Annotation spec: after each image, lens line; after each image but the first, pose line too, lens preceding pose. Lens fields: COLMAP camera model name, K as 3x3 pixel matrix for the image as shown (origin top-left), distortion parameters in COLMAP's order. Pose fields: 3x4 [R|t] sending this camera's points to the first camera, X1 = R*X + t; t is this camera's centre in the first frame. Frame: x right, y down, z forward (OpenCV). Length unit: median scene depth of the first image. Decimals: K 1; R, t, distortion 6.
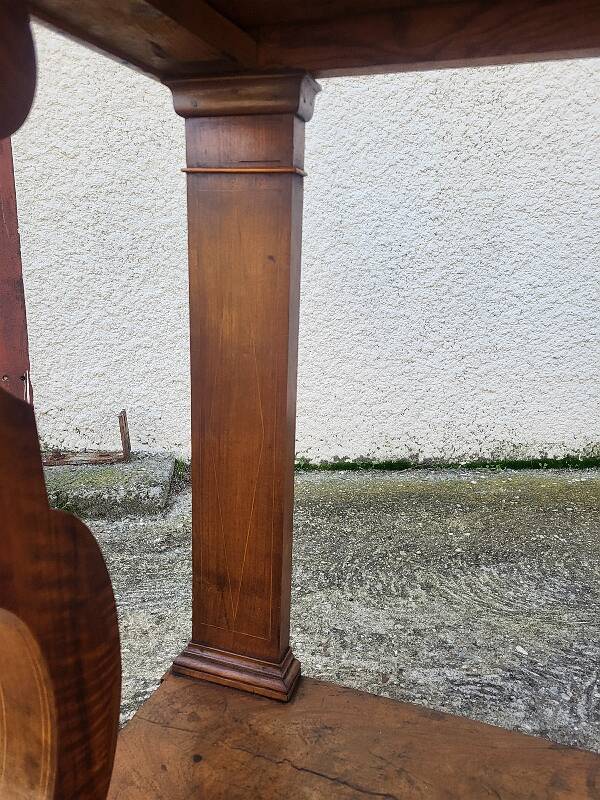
lens RADIAL K [[603.6, 0, 314.2], [0, 603.6, 409.4], [0, 0, 1]] dist [0.053557, -0.028672]
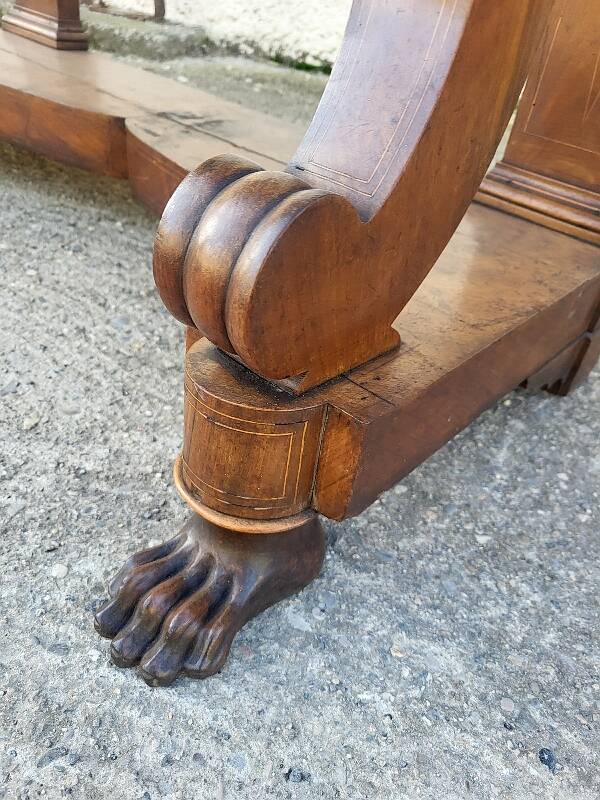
lens RADIAL K [[626.1, 0, 306.2], [0, 626.1, 407.3], [0, 0, 1]] dist [0.016181, -0.003529]
pose [[0.917357, 0.305745, -0.254904, 0.564513], [-0.200851, 0.908385, 0.366735, 0.332986], [0.343679, -0.285229, 0.894723, -0.101484]]
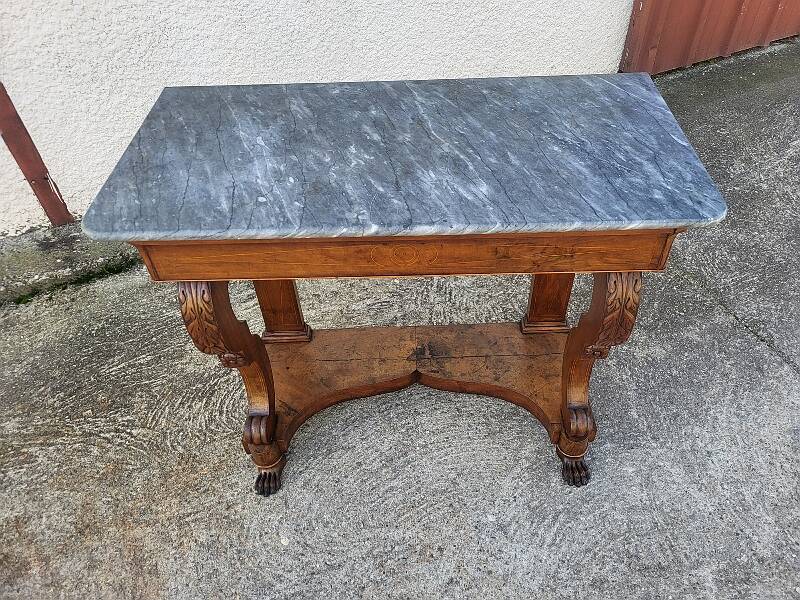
lens RADIAL K [[603.6, 0, 413.1], [0, 603.6, 287.1], [0, 0, 1]] dist [0.053557, -0.028672]
pose [[0.939694, -0.278044, 0.199167, -0.048571], [0.141178, 0.845737, 0.514585, -0.623695], [-0.311520, -0.455435, 0.833987, -0.766909]]
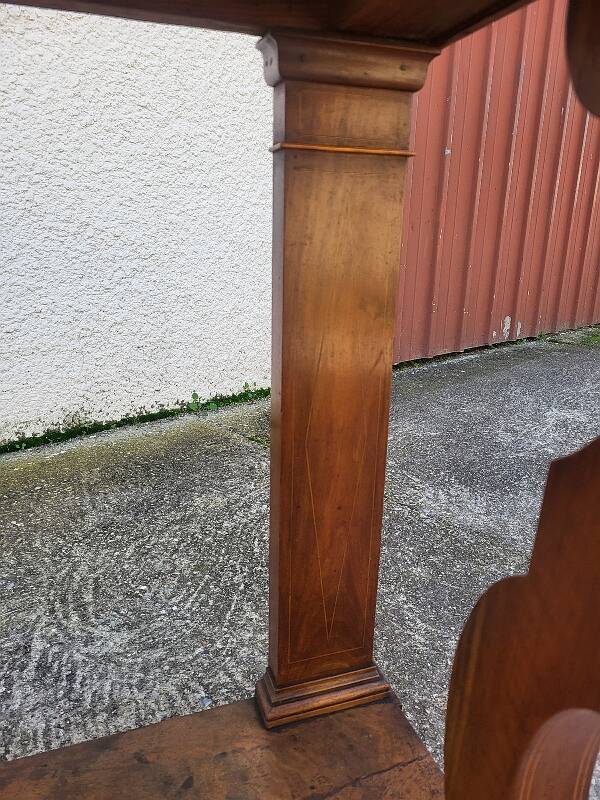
lens RADIAL K [[603.6, 0, 309.8], [0, 603.6, 402.3], [0, 0, 1]] dist [0.053557, -0.028672]
pose [[0.779819, -0.181823, 0.599018, 0.263440], [0.157361, 0.983100, 0.093548, 0.010100], [-0.605904, 0.021312, 0.795253, -0.043350]]
